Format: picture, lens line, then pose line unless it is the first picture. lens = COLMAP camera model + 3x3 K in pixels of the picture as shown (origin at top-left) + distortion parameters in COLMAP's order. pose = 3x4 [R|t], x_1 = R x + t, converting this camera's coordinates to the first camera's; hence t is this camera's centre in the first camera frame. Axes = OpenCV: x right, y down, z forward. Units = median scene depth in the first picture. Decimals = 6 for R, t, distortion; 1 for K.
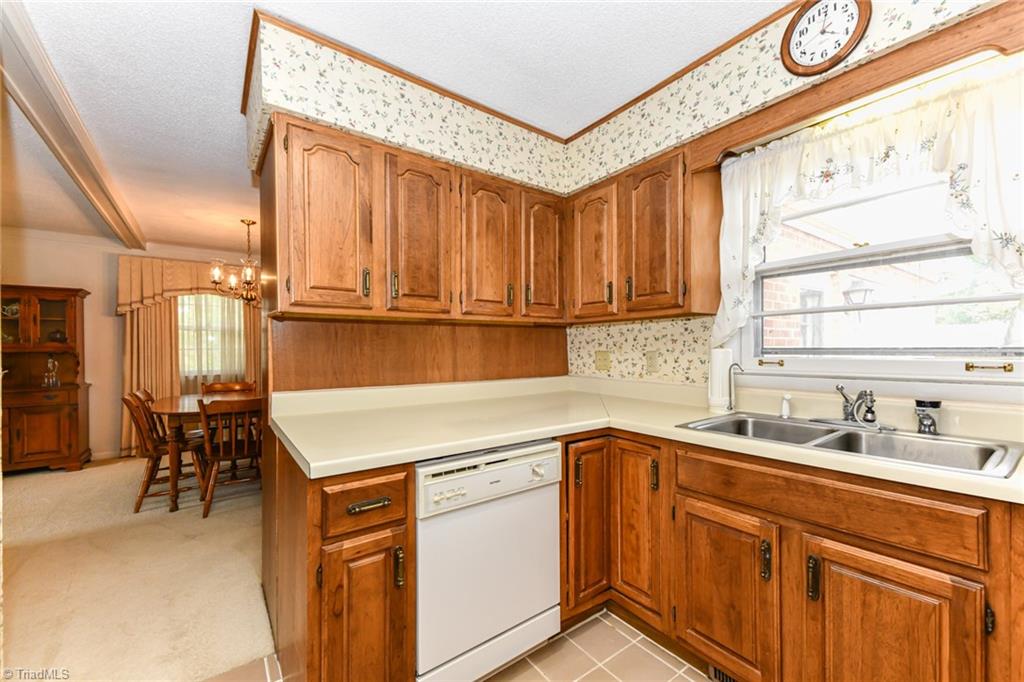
lens RADIAL K [[412.7, 0, 512.8], [0, 412.7, 350.9], [0, 0, 1]] dist [0.014925, -0.001205]
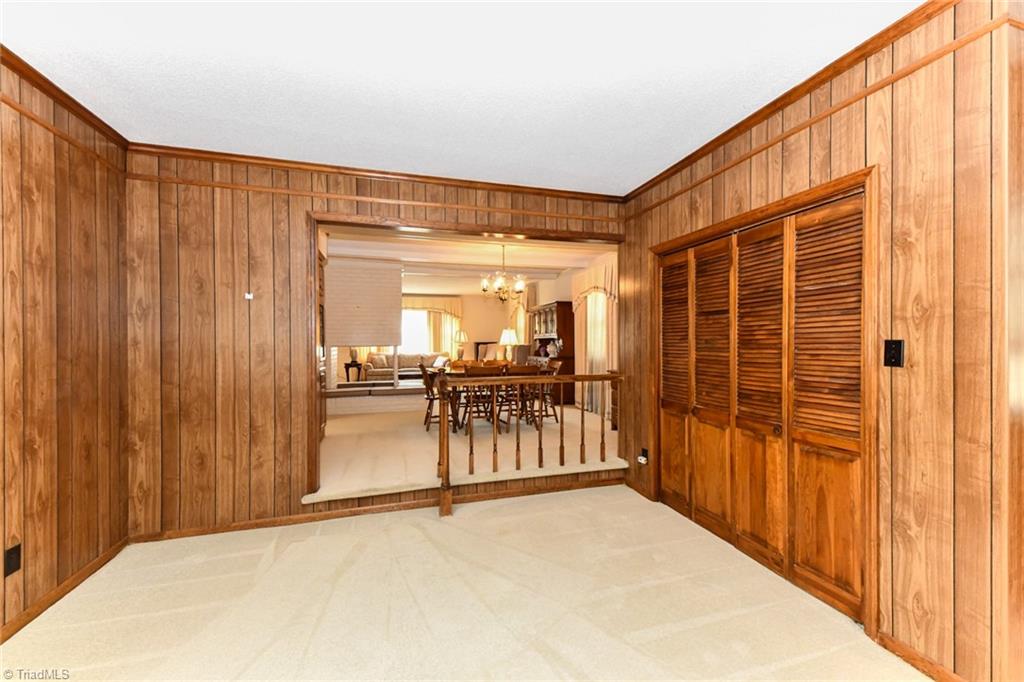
lens RADIAL K [[412.7, 0, 512.9], [0, 412.7, 343.4], [0, 0, 1]] dist [0.014925, -0.001205]
pose [[-0.338184, 0.003531, -0.941073, 0.559111], [-0.001932, 0.999988, 0.004446, 0.016435], [0.941078, 0.003322, -0.338174, 1.309208]]
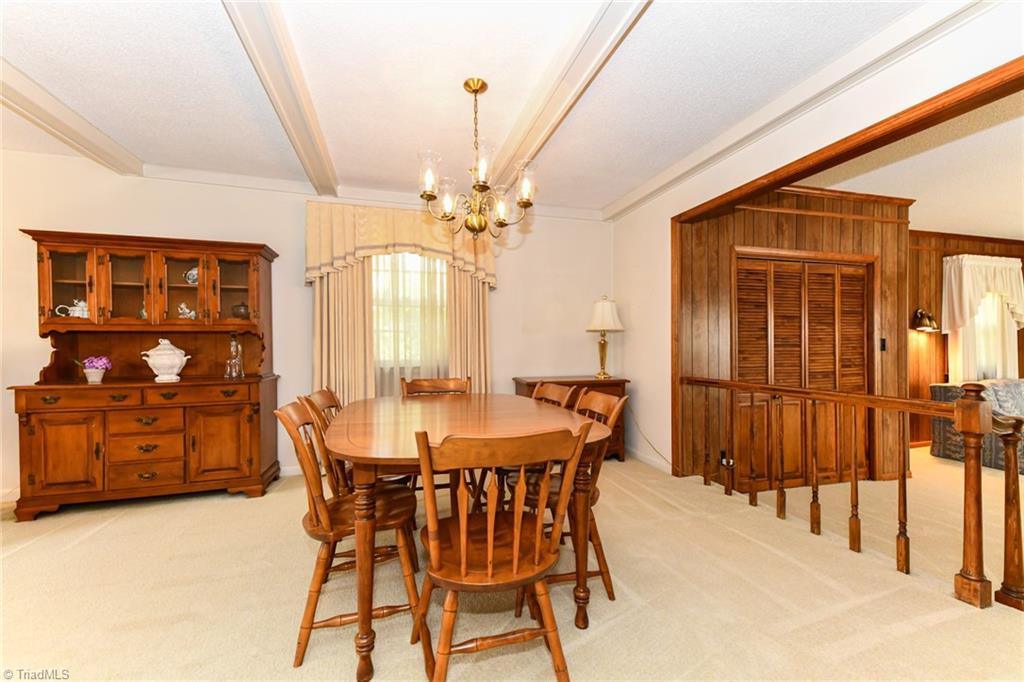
lens RADIAL K [[412.7, 0, 511.9], [0, 412.7, 344.2], [0, 0, 1]] dist [0.014925, -0.001205]
pose [[0.938546, -0.005828, -0.345104, -0.352536], [0.003910, 0.999973, -0.006254, 0.028824], [0.345131, 0.004521, 0.938544, 0.439873]]
